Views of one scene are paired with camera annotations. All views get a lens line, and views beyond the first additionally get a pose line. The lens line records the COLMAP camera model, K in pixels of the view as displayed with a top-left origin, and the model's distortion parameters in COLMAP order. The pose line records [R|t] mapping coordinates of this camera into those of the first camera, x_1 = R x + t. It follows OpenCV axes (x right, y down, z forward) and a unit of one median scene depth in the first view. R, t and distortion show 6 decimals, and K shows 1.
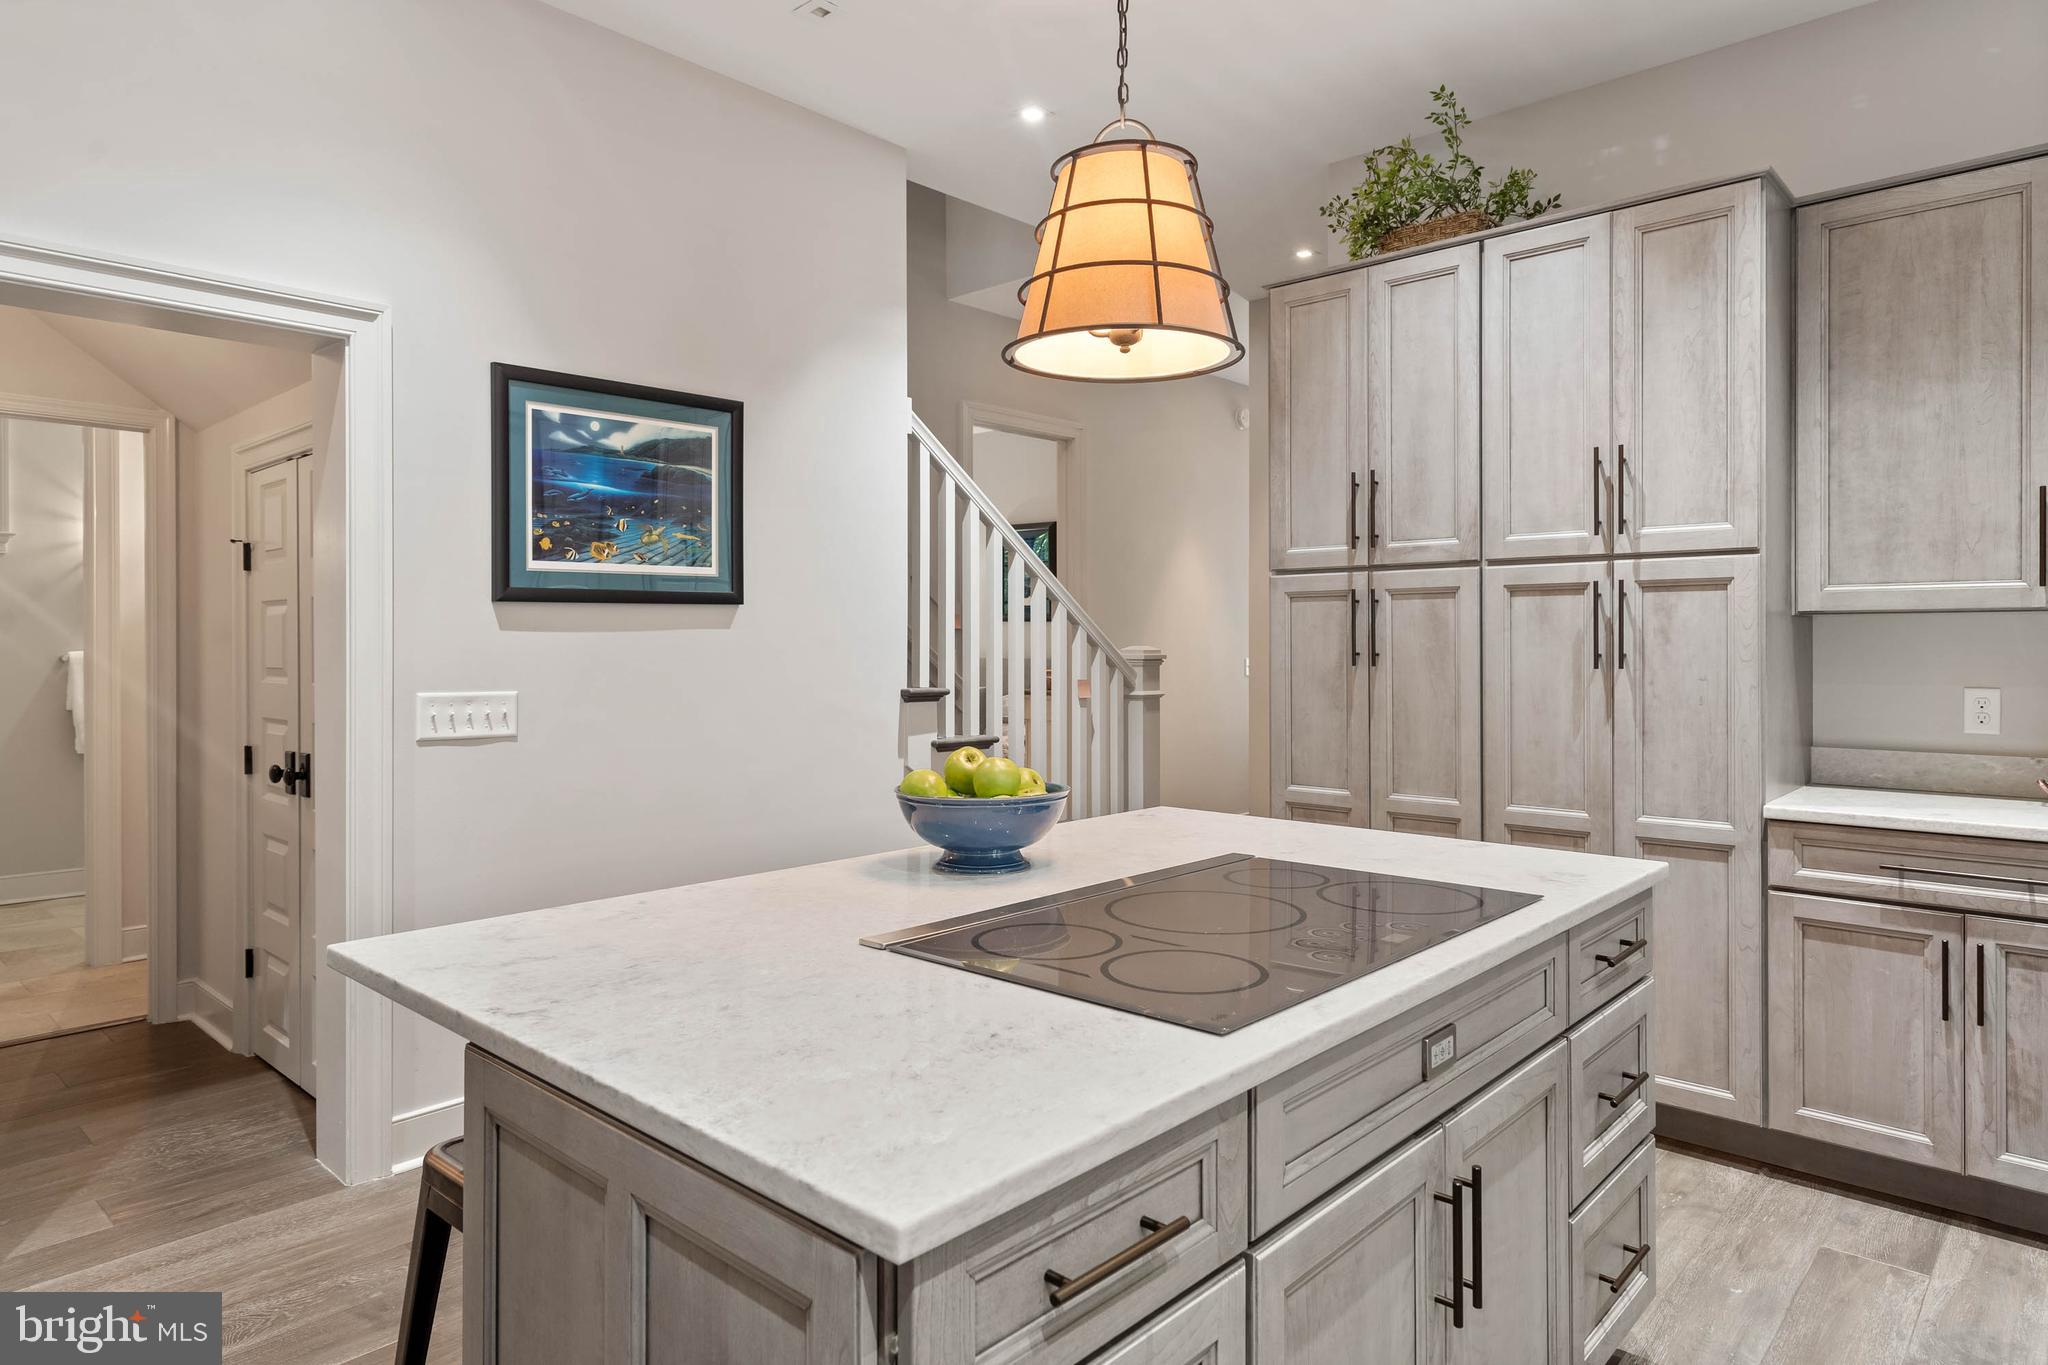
lens RADIAL K [[1196.8, 0, 1023.8], [0, 1196.8, 639.6], [0, 0, 1]] dist [0.018125, -0.000266]
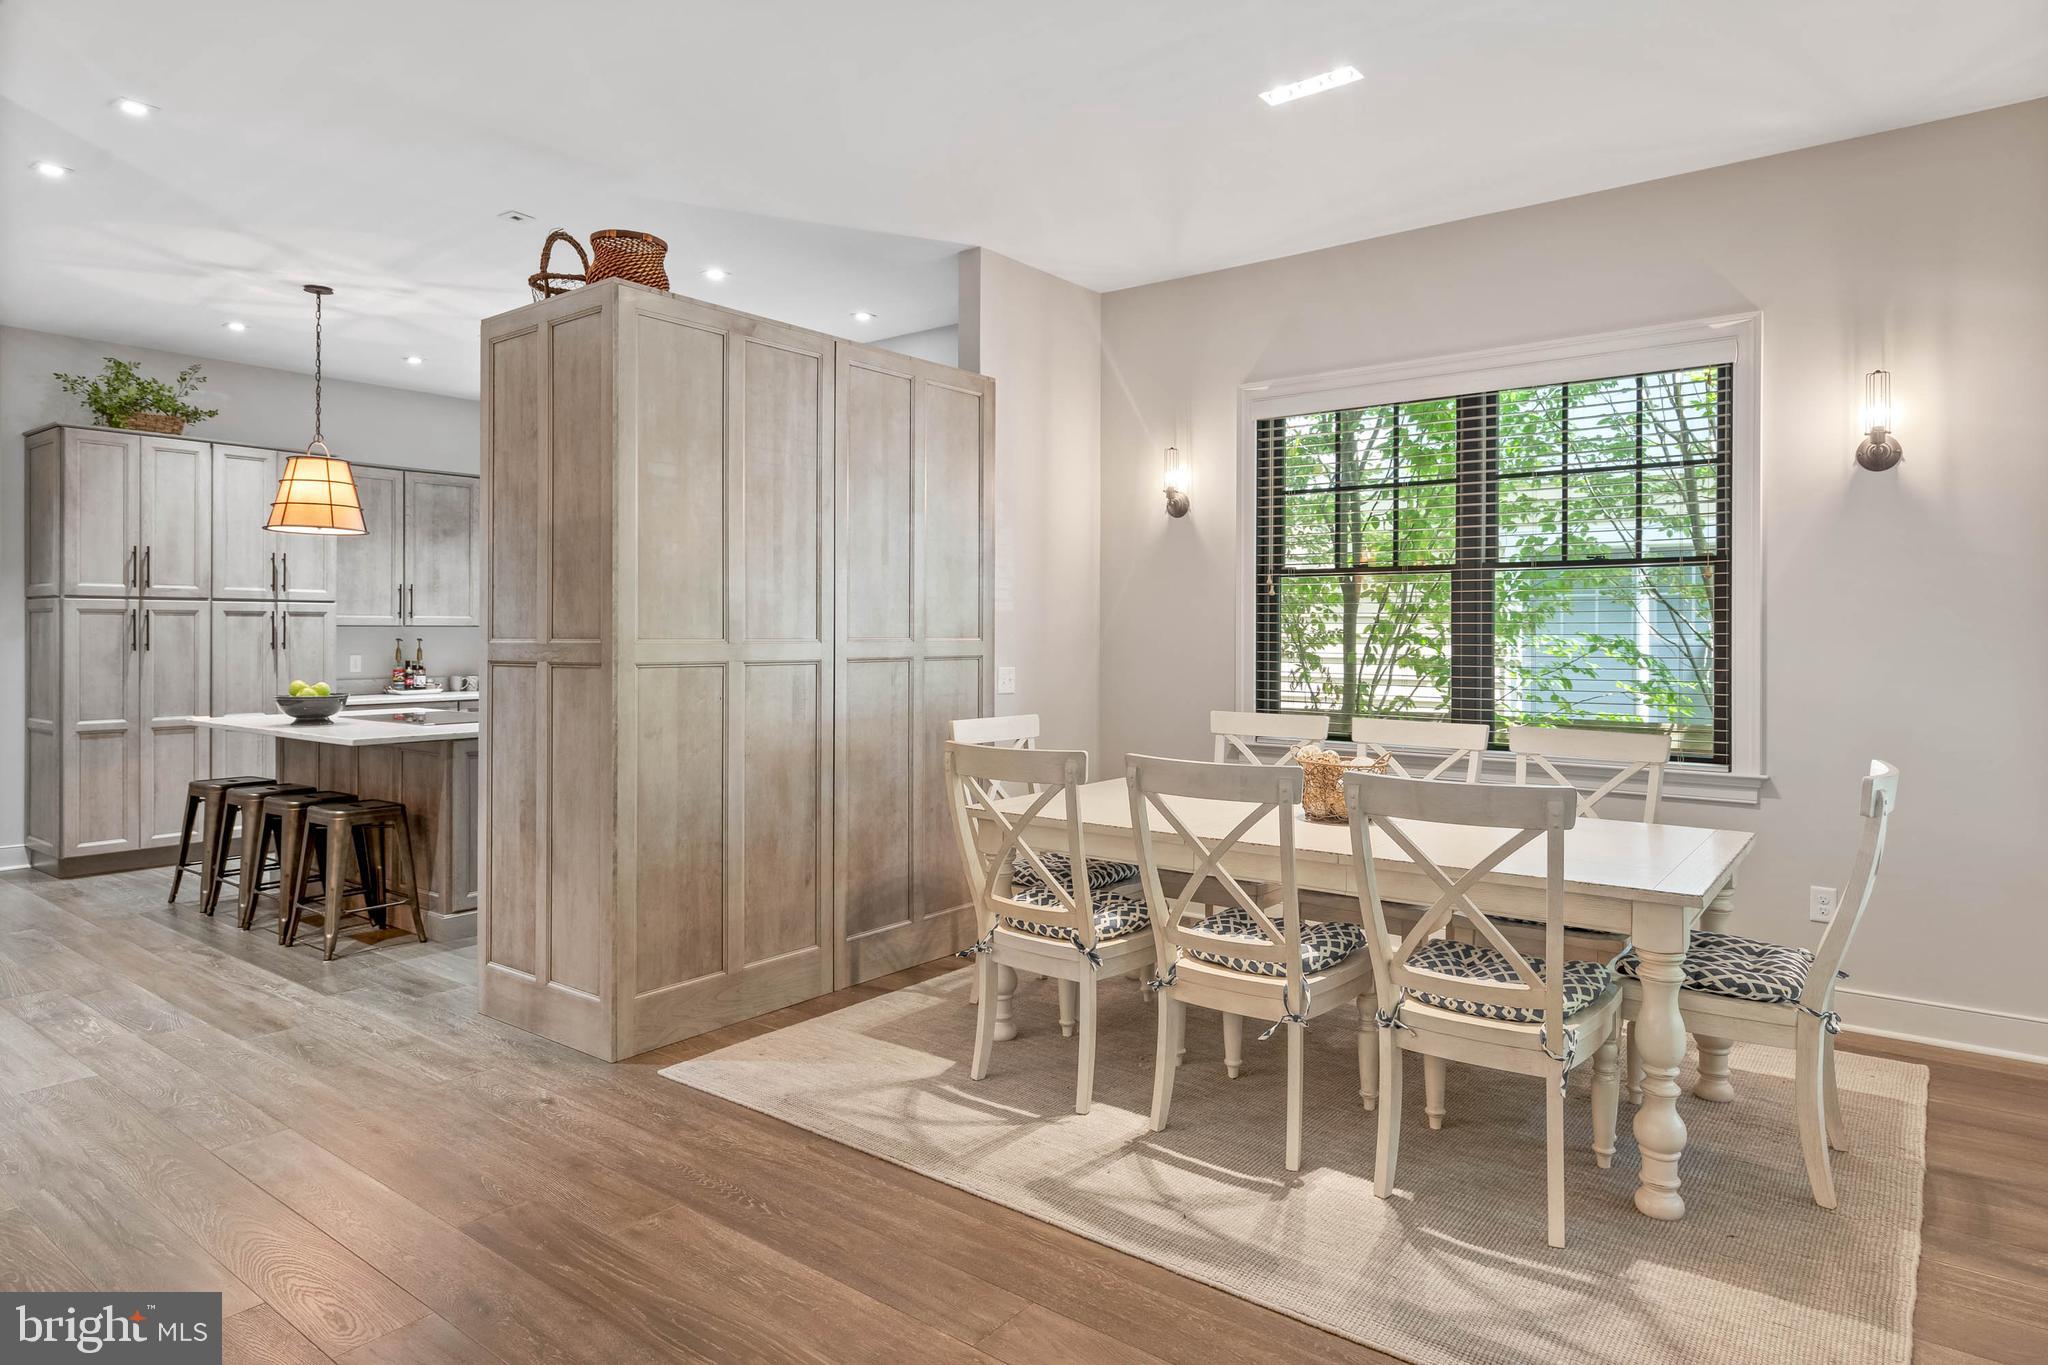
lens RADIAL K [[1188.4, 0, 1025.5], [0, 1188.4, 632.3], [0, 0, 1]] dist [0.000739, -0.000607]
pose [[-0.082571, 0.000440, 0.996585, -1.848685], [-0.004598, 0.999989, -0.000822, -0.012501], [-0.996575, -0.004650, -0.082568, -0.237568]]
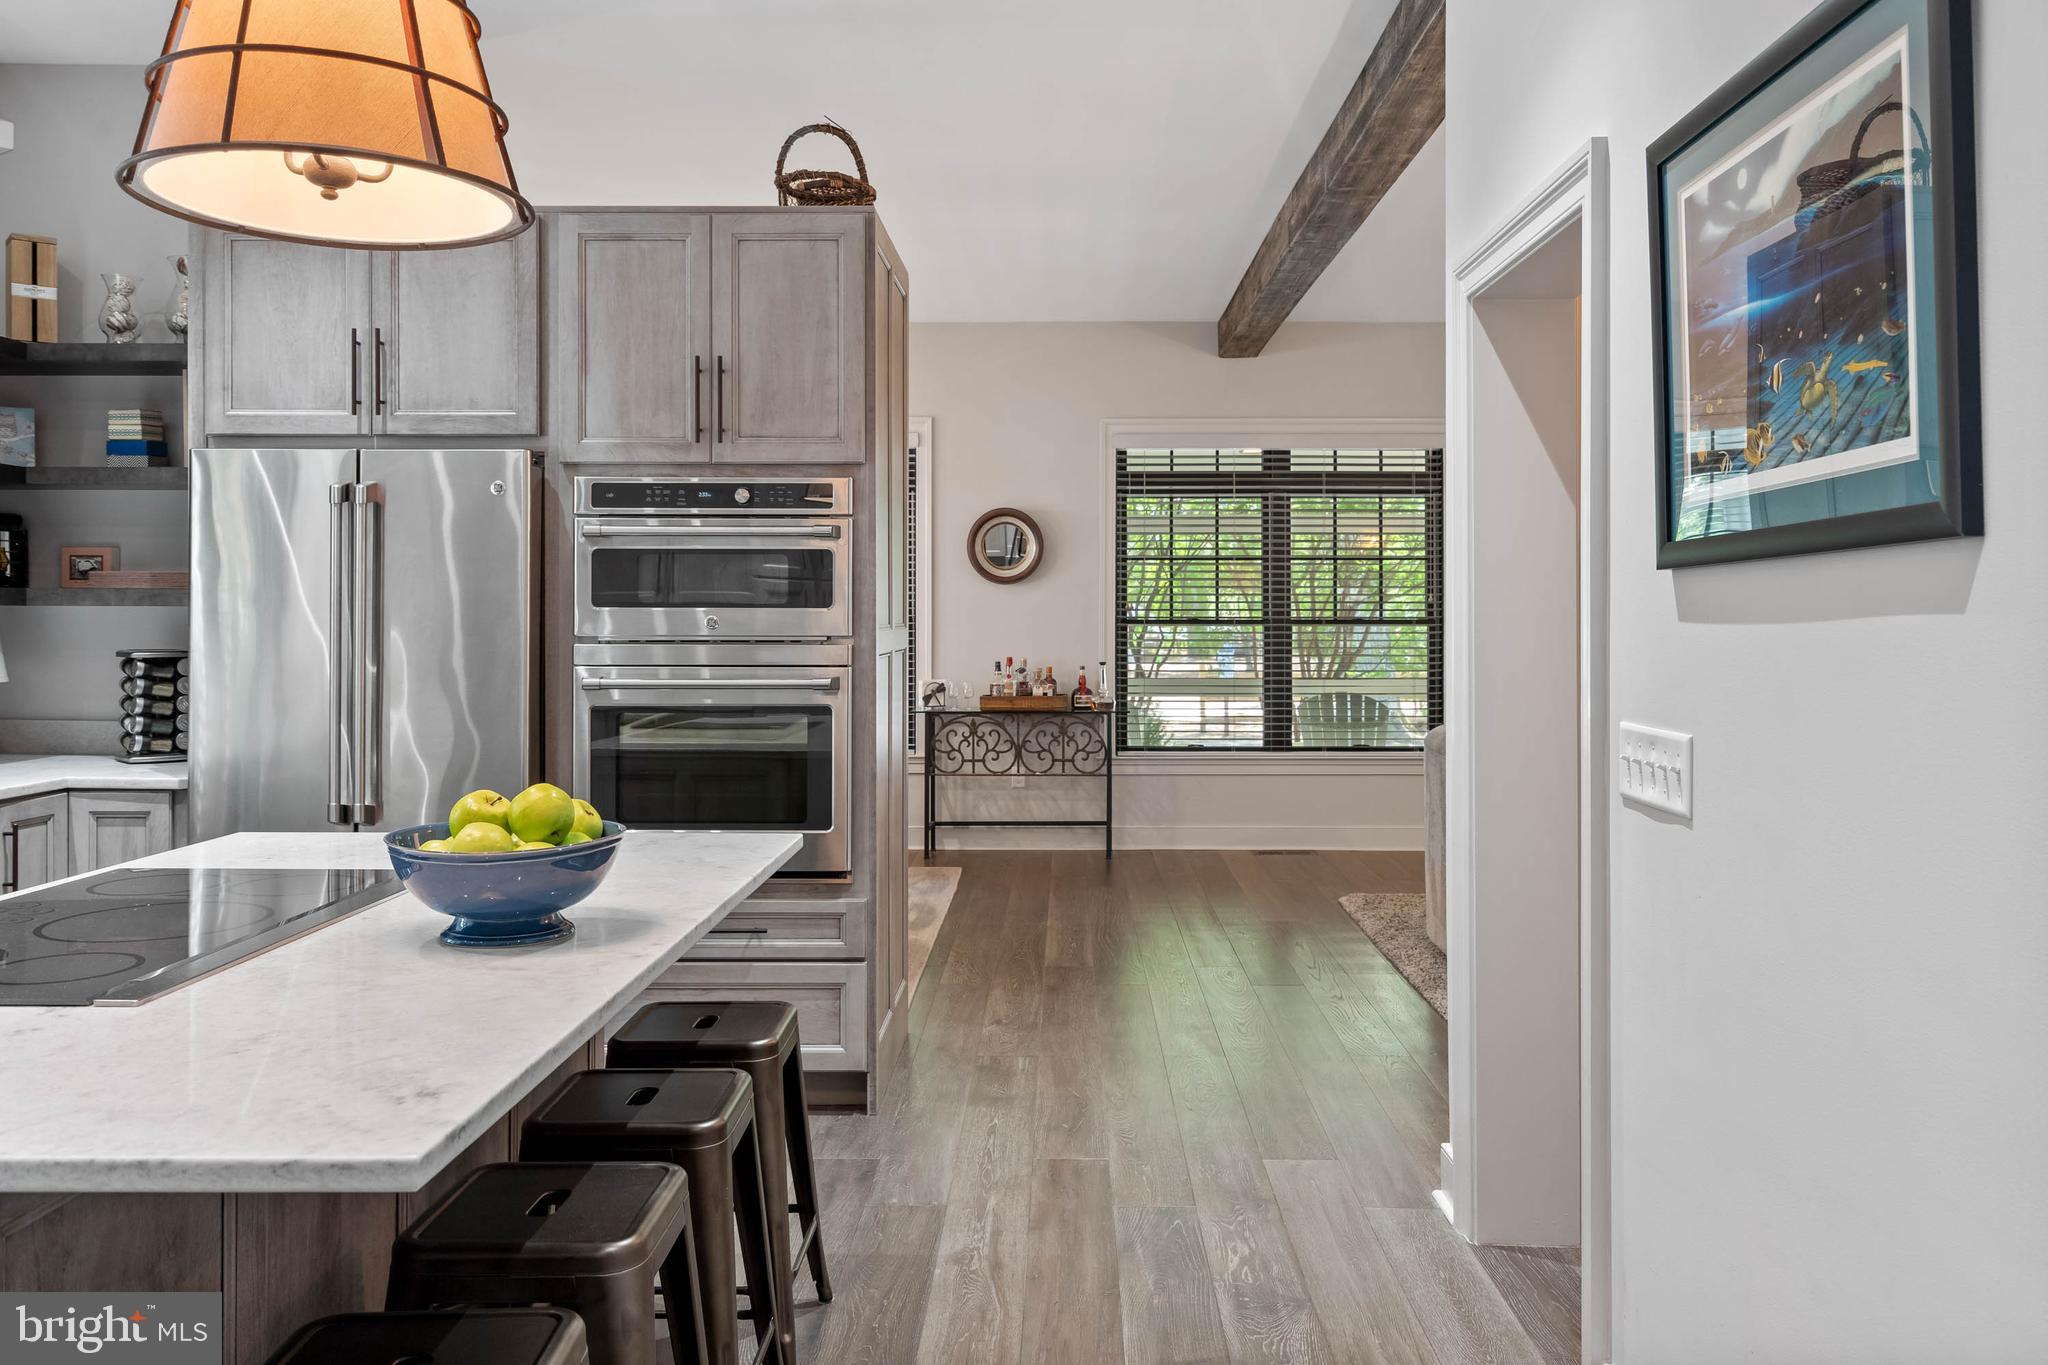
lens RADIAL K [[1538.6, 0, 1068.0], [0, 1538.6, 612.5], [0, 0, 1]] dist [-0.000163, -0.002737]
pose [[-0.737534, -0.002926, -0.675304, 0.244607], [0.000651, 0.999987, -0.005044, -0.007992], [0.675310, -0.004160, -0.737522, 1.306415]]
